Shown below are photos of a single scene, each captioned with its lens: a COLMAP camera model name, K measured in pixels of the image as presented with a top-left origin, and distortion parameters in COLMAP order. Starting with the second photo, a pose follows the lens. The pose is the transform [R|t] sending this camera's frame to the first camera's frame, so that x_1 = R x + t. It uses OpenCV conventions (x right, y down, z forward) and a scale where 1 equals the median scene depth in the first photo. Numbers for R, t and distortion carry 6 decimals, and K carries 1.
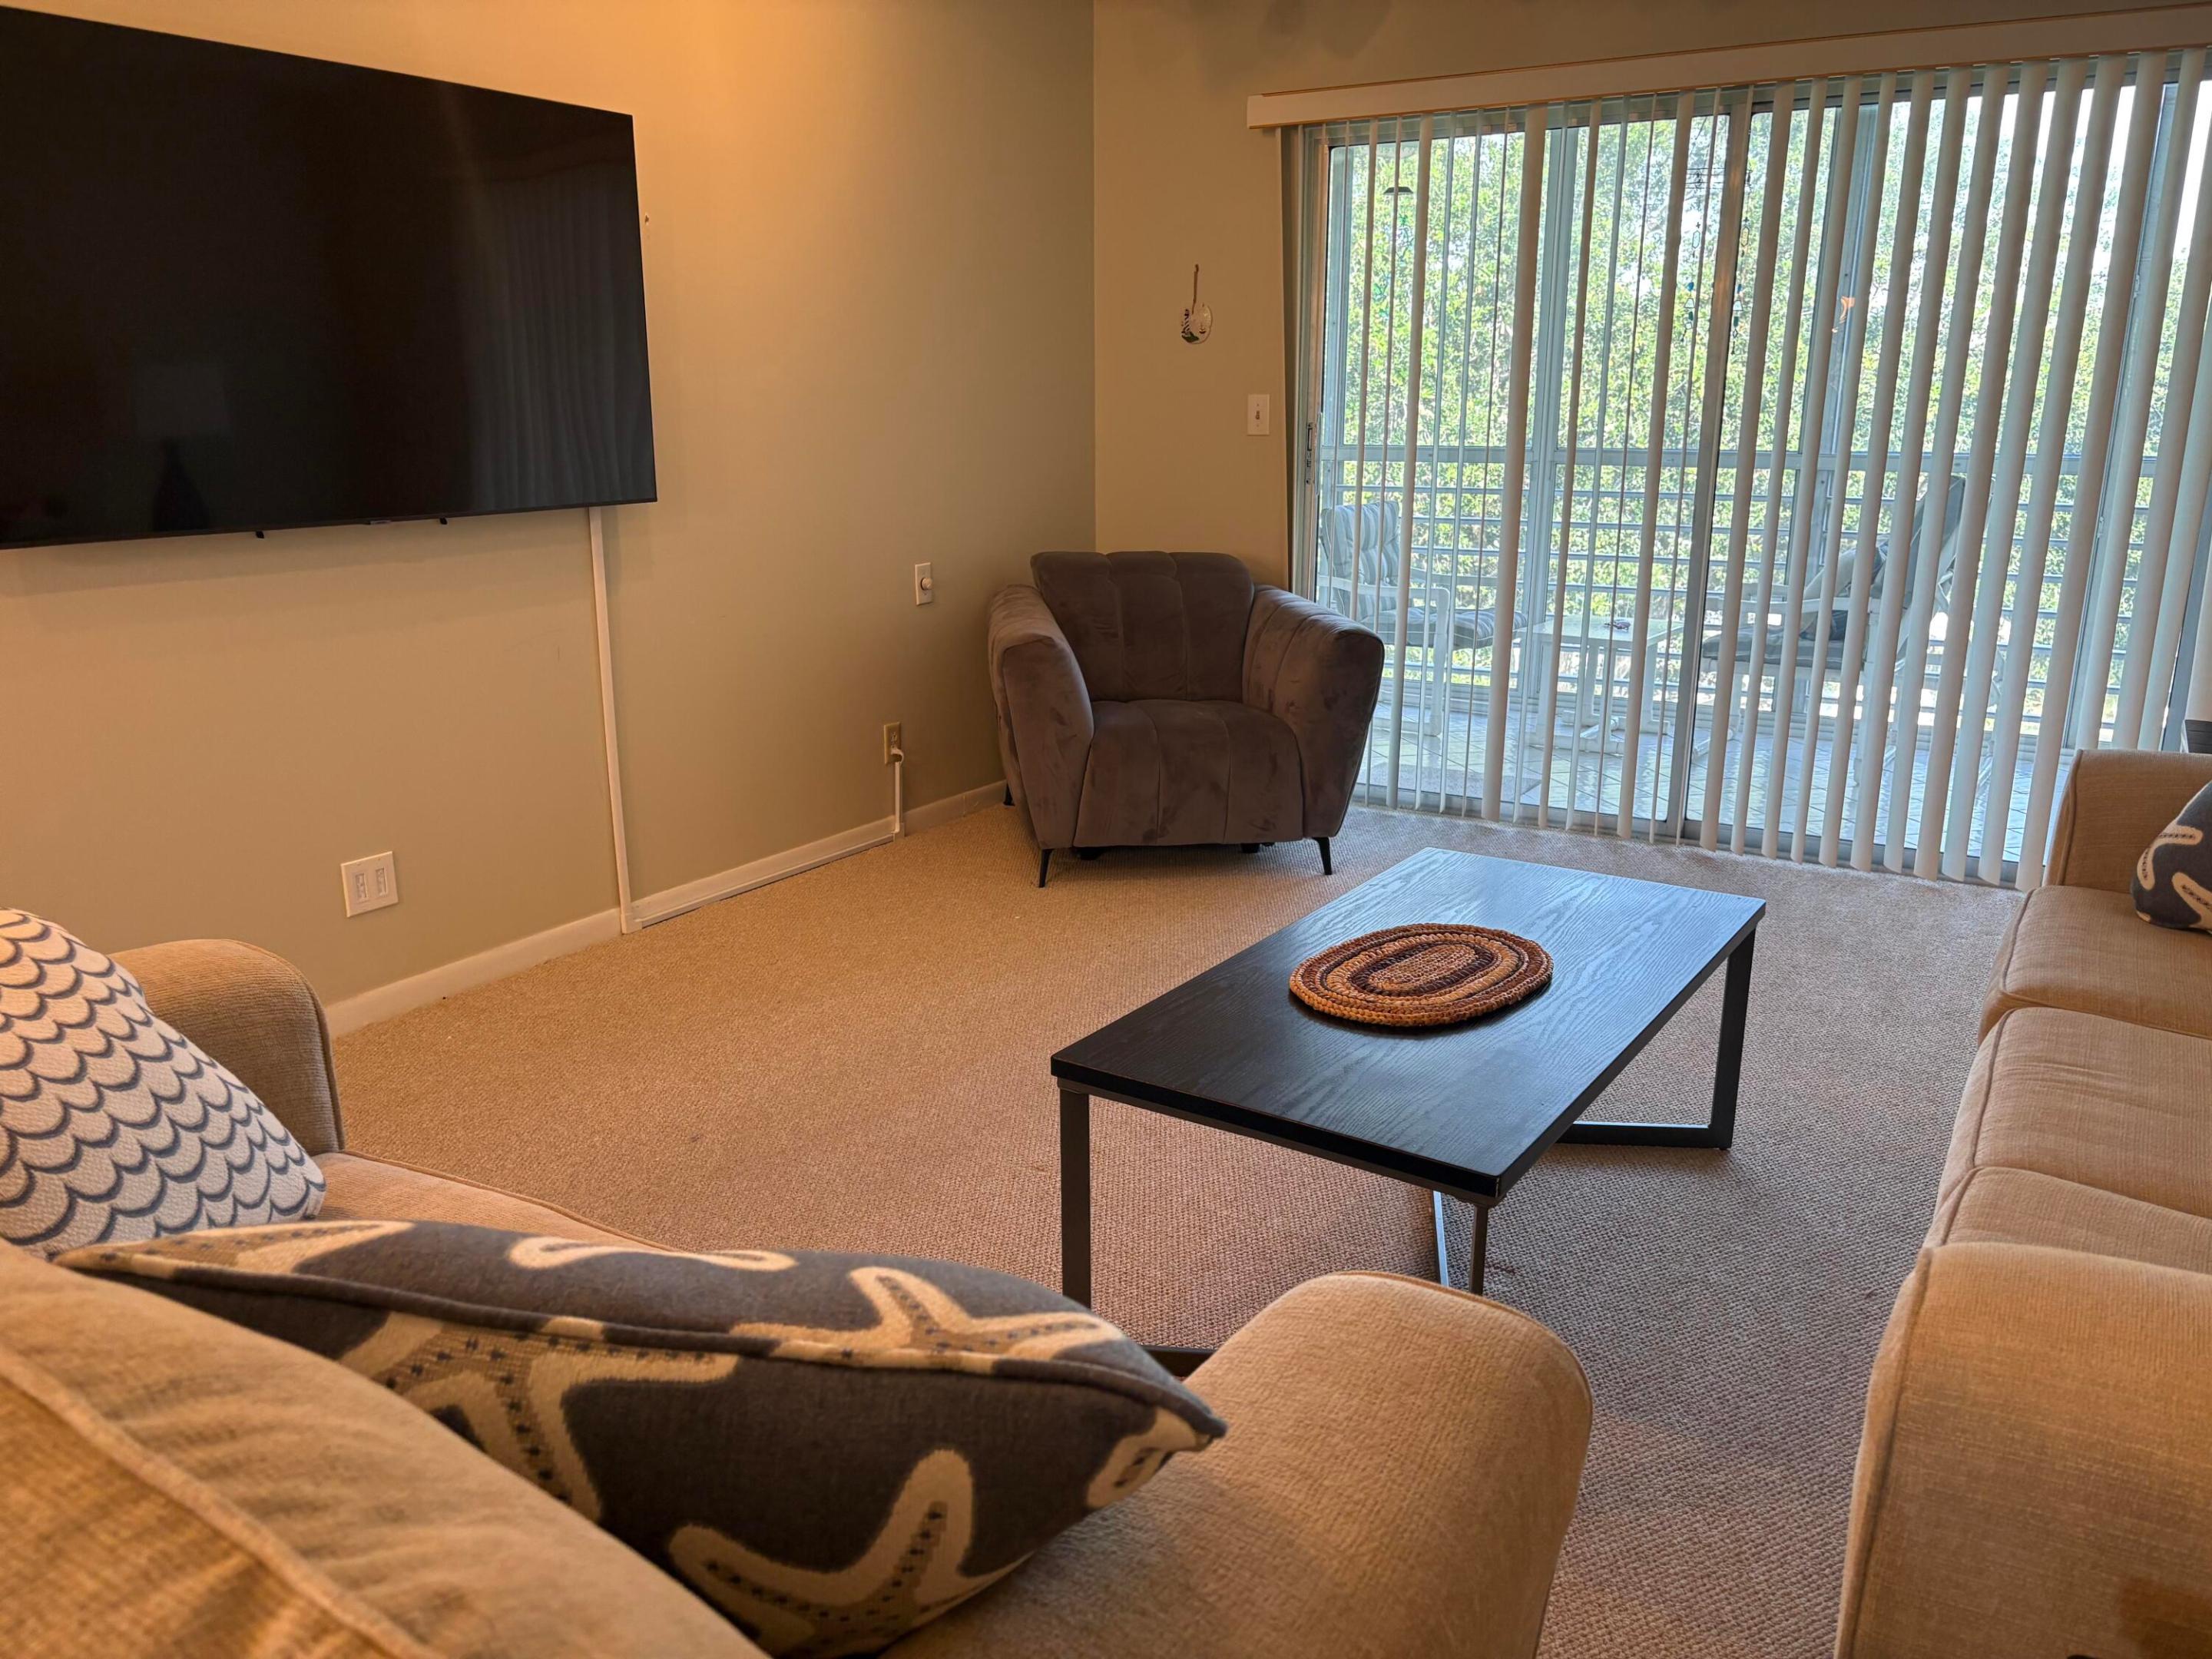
lens RADIAL K [[1675.1, 0, 1112.1], [0, 1675.1, 824.8], [0, 0, 1]] dist [0.057619, -0.073617]
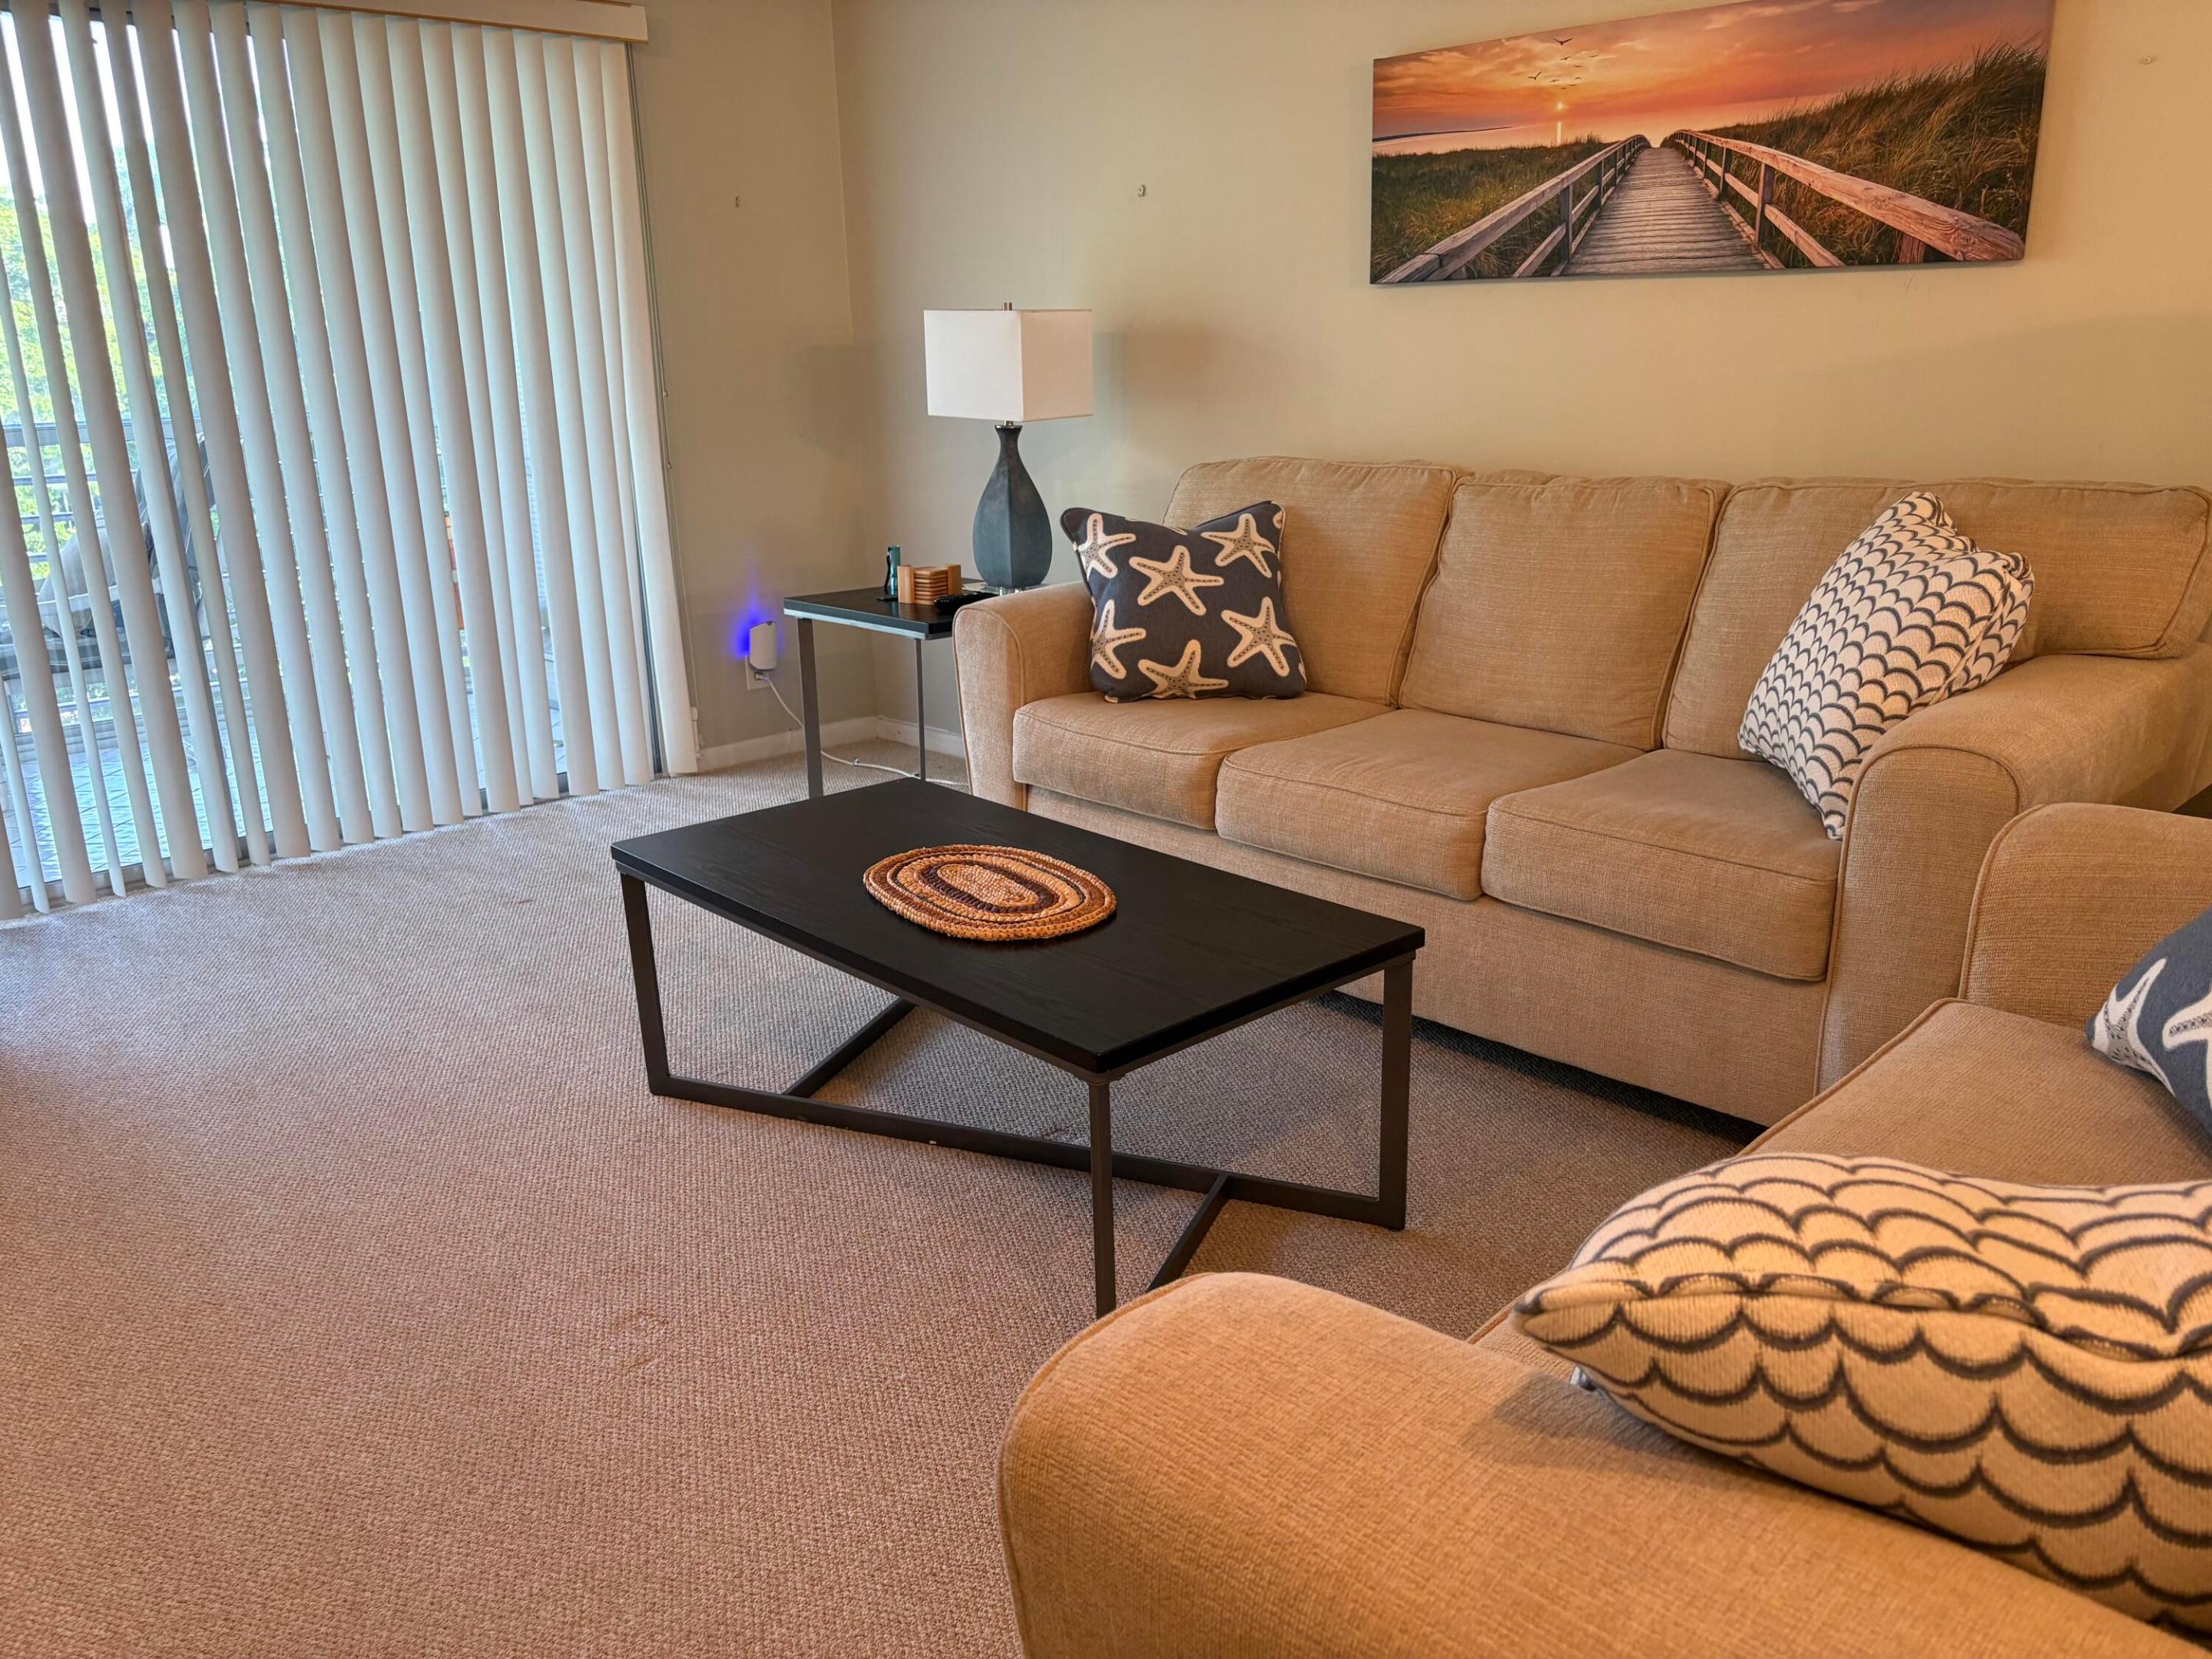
lens RADIAL K [[1675.1, 0, 1112.1], [0, 1675.1, 824.8], [0, 0, 1]] dist [0.057619, -0.073617]
pose [[0.261932, -0.273671, 0.925471, -0.682098], [0.268984, 0.941654, 0.202327, -0.126488], [-0.926844, 0.195941, 0.320262, 0.577330]]
